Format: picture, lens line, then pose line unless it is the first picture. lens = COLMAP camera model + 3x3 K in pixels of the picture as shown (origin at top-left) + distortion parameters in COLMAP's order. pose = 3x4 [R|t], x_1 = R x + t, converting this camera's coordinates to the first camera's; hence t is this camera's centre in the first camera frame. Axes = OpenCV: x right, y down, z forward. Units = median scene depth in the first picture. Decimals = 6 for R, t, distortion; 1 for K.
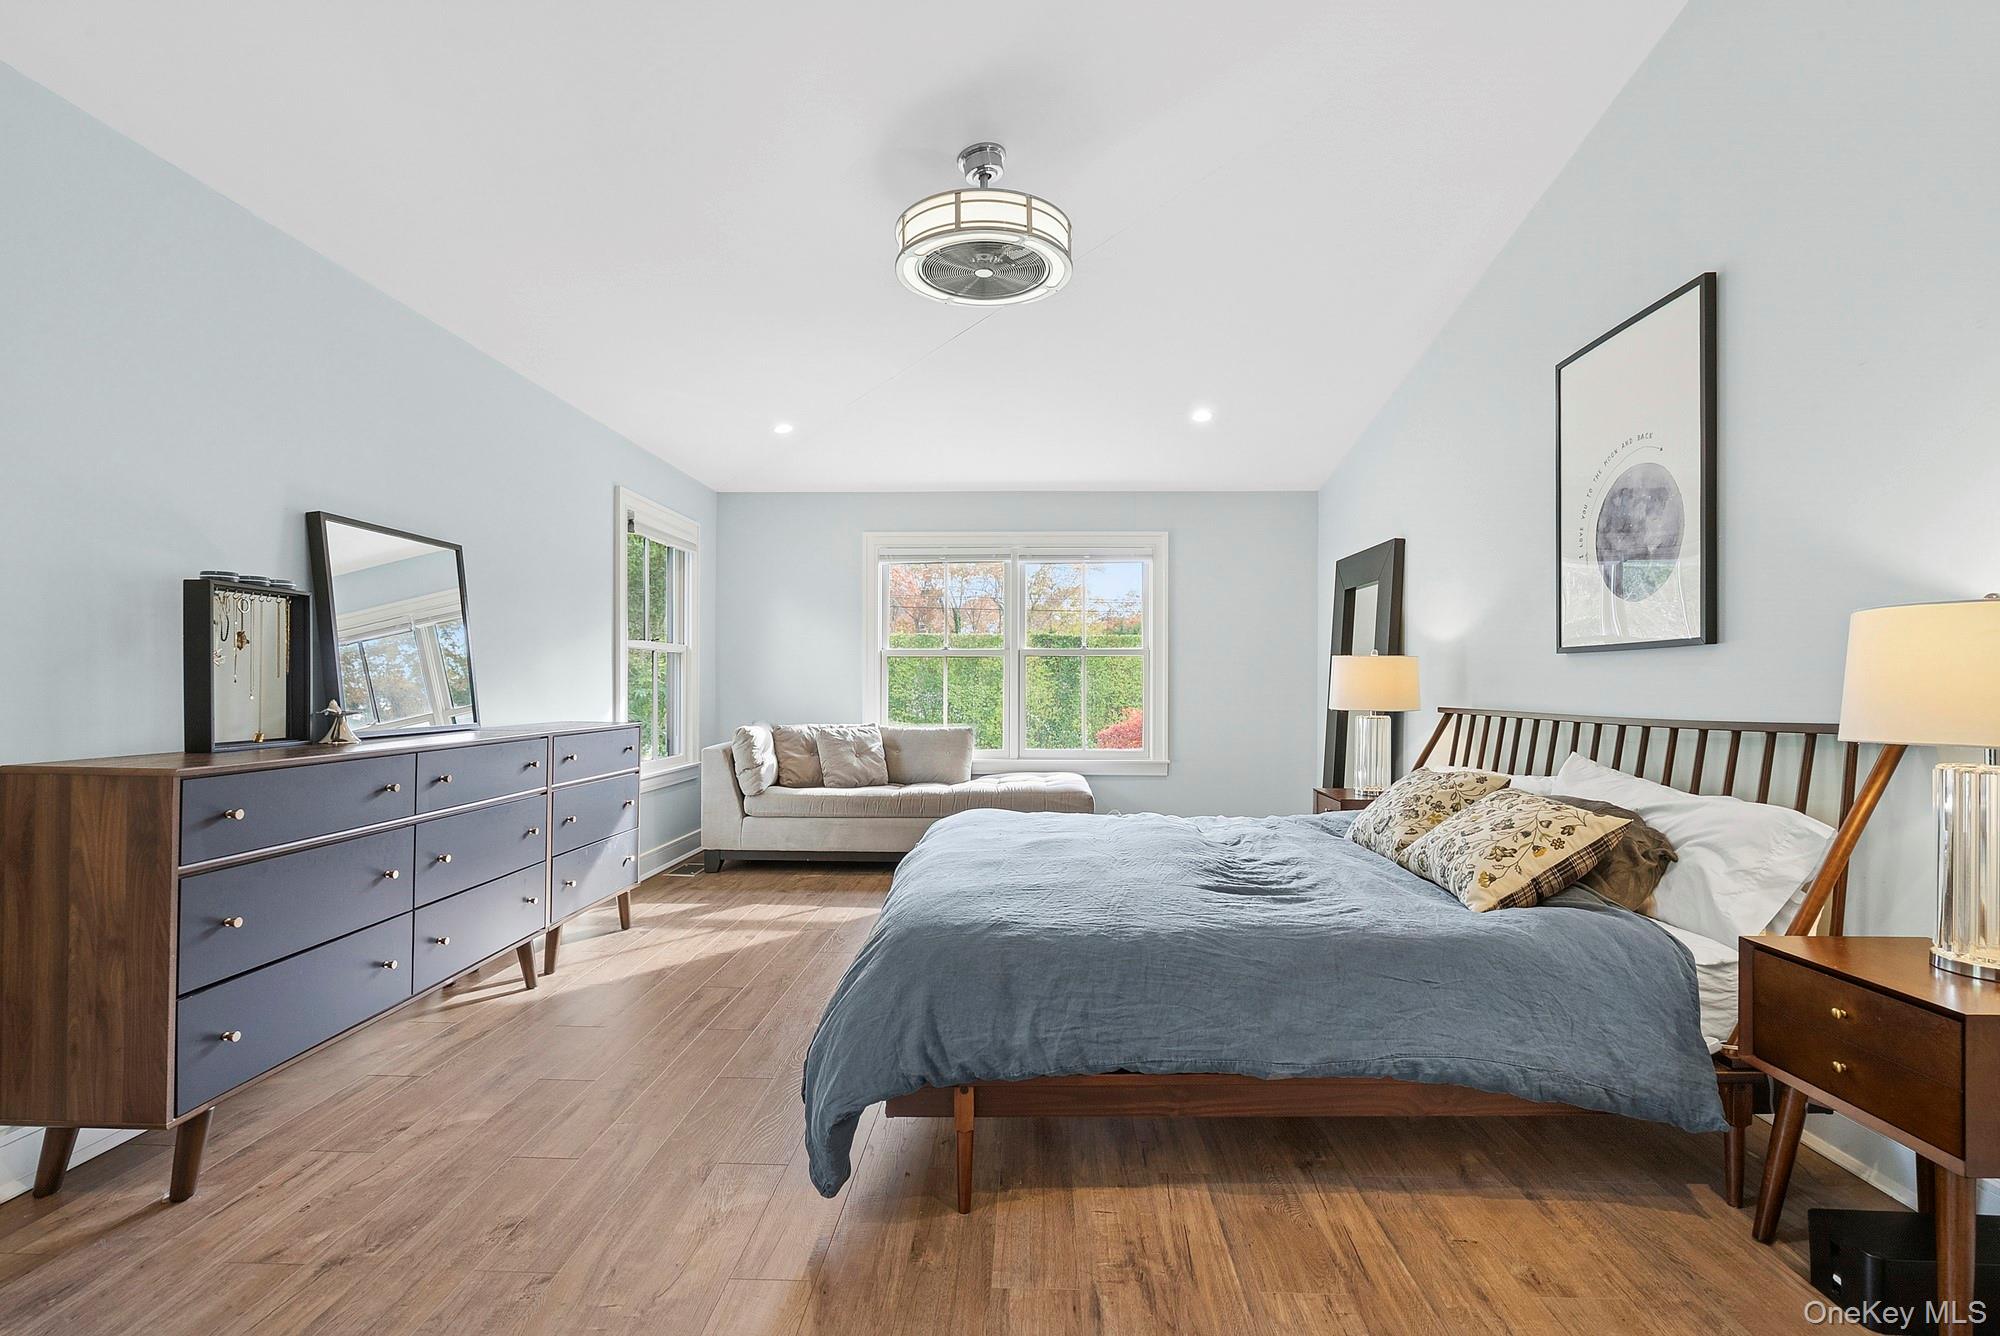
lens RADIAL K [[927.1, 0, 1004.0], [0, 927.1, 680.2], [0, 0, 1]] dist [-0.004107, 0.000844]
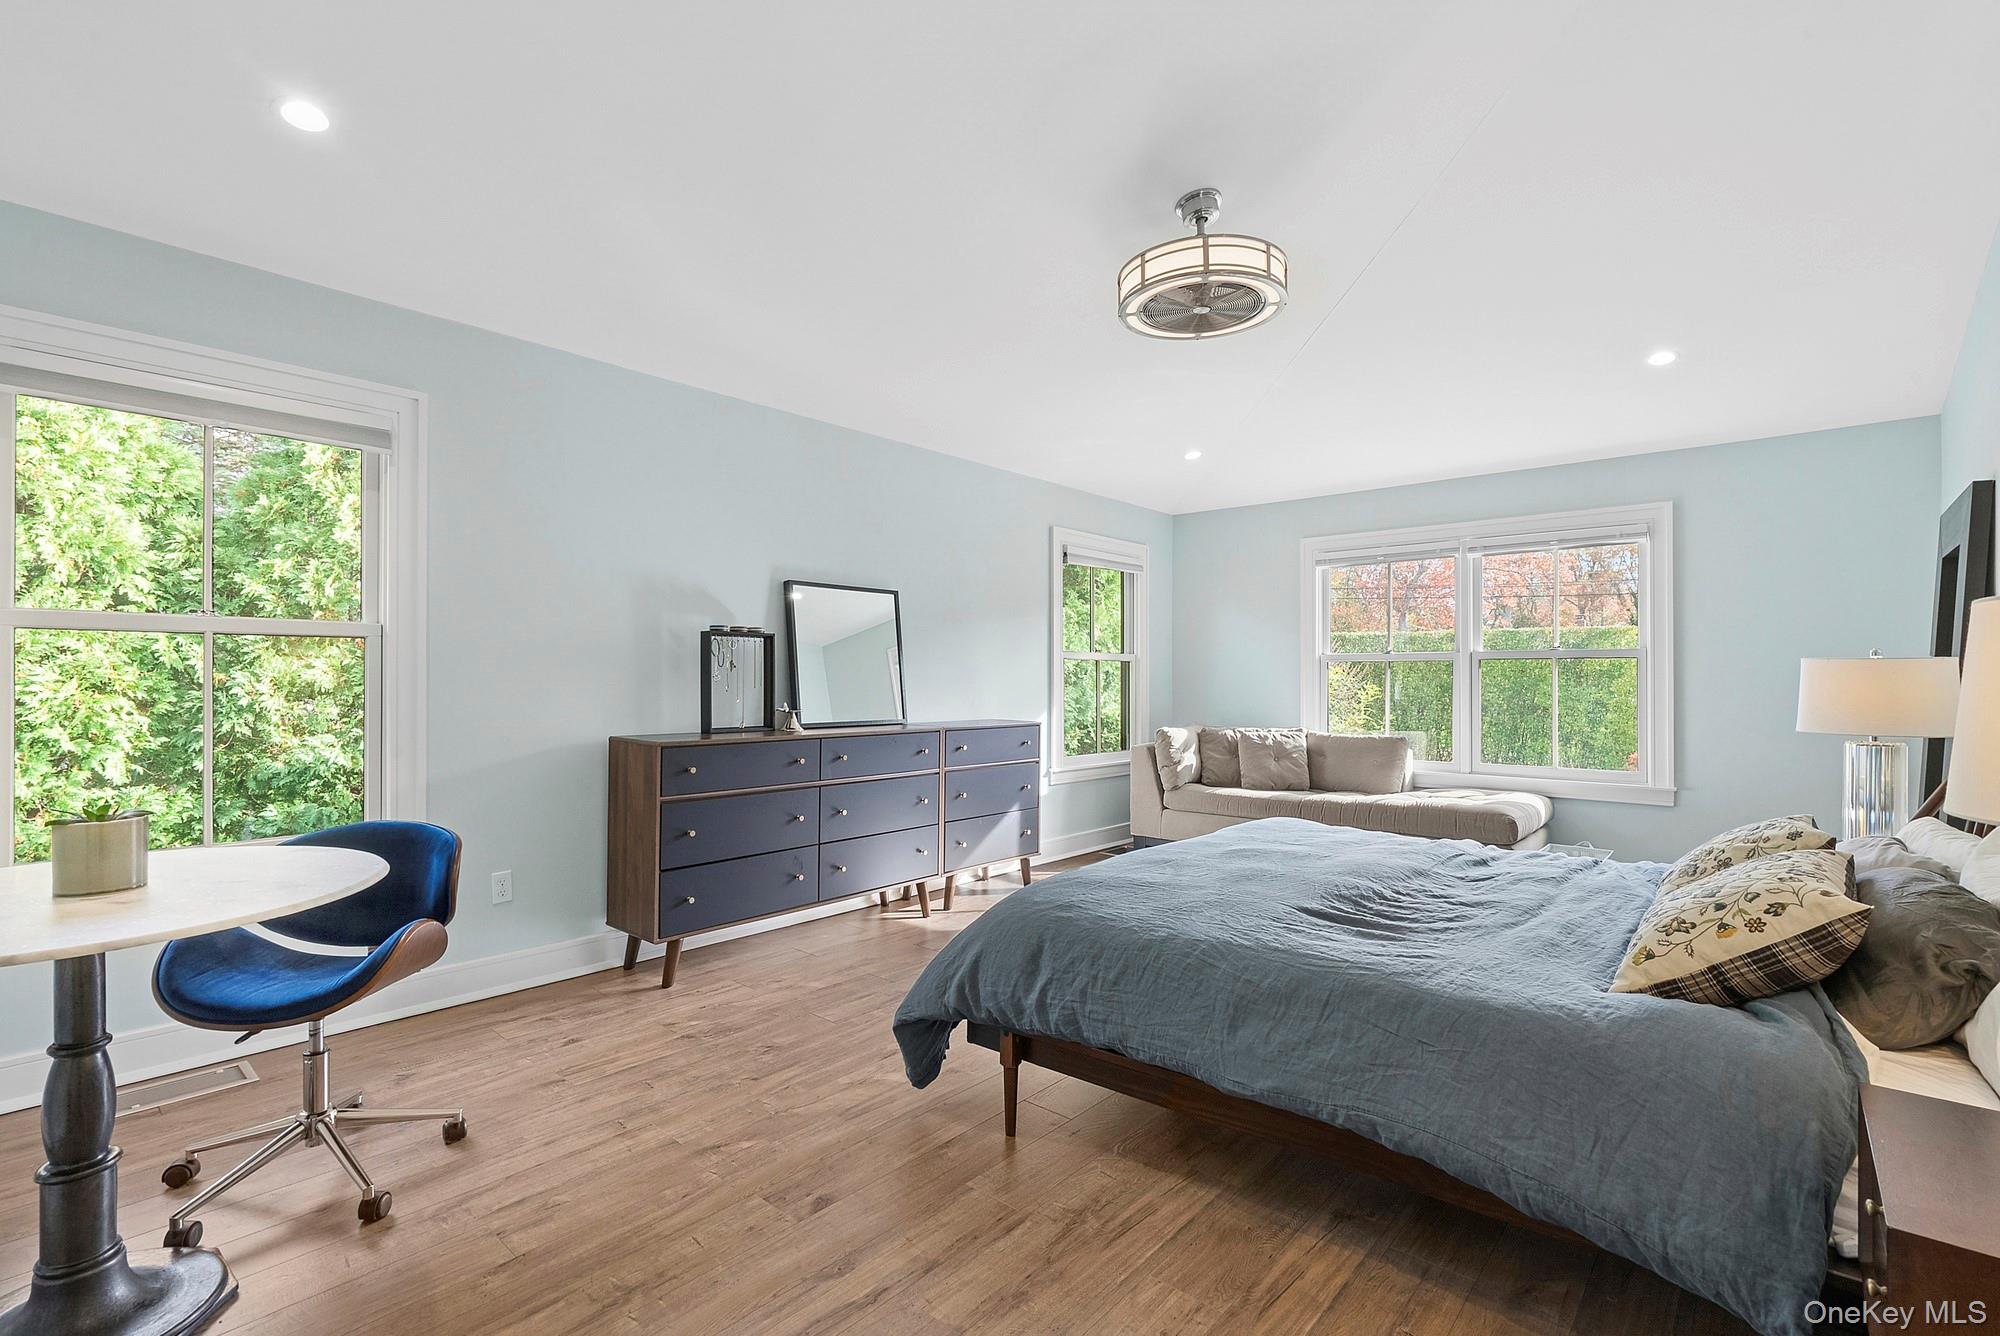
lens RADIAL K [[927.1, 0, 1002.6], [0, 927.1, 667.6], [0, 0, 1]] dist [-0.004107, 0.000844]
pose [[0.765174, -0.008498, -0.643767, 0.571636], [0.001626, 0.999935, -0.011267, -0.019445], [0.643822, 0.007575, 0.765138, 0.046012]]
